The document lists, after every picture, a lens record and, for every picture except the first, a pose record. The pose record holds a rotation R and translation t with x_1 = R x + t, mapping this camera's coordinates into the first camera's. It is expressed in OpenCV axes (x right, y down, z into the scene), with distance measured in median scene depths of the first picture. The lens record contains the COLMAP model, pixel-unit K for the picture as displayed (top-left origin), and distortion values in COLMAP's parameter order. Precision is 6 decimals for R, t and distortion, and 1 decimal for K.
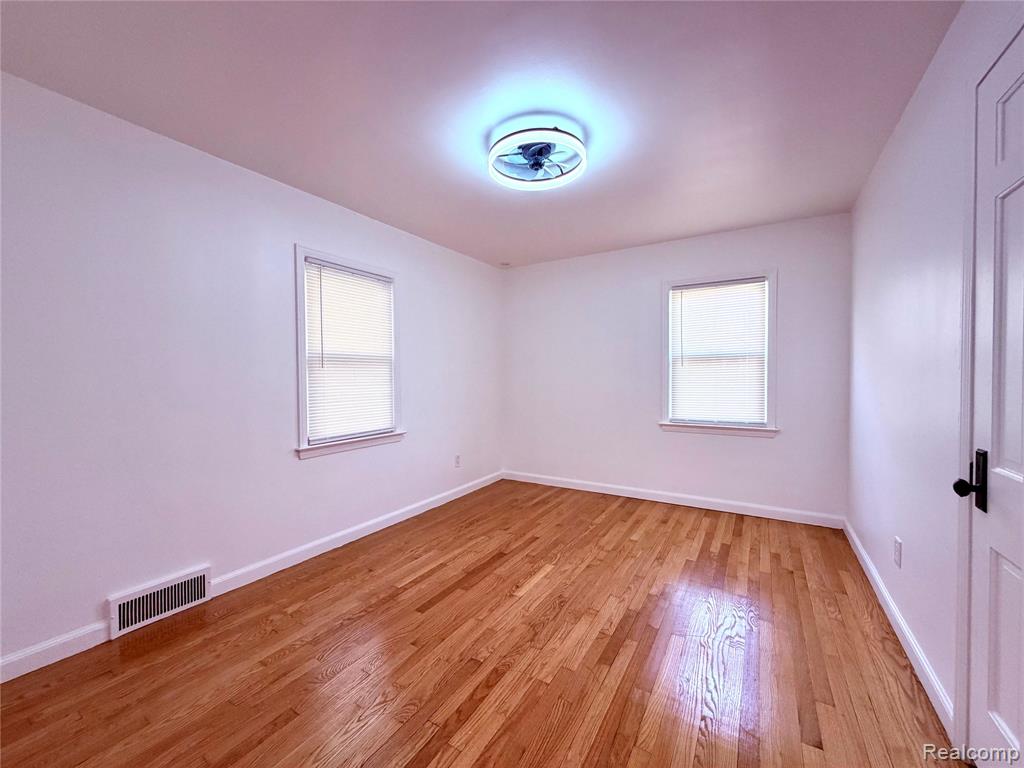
lens RADIAL K [[409.2, 0, 508.4], [0, 409.2, 385.3], [0, 0, 1]] dist [-0.000301, 0.000151]
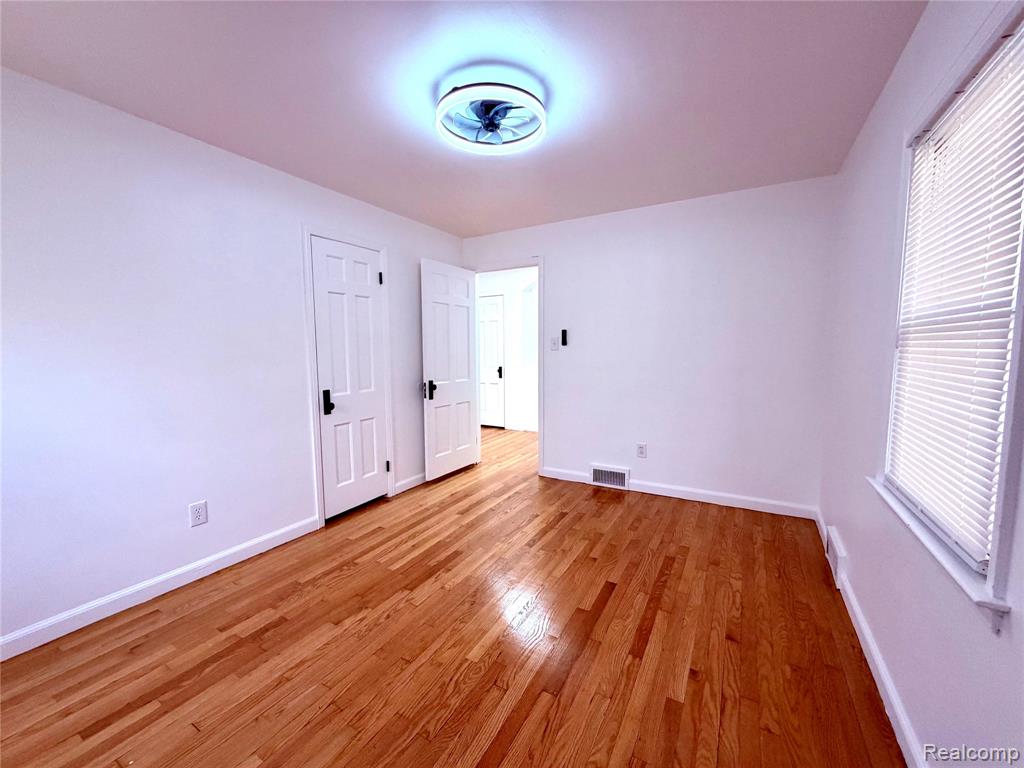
lens RADIAL K [[409.2, 0, 508.4], [0, 409.2, 385.3], [0, 0, 1]] dist [-0.000301, 0.000151]
pose [[-0.999612, 0.017346, -0.021798, 0.058507], [0.014752, 0.993373, 0.113984, -0.074216], [0.023630, 0.113618, -0.993243, 1.833074]]
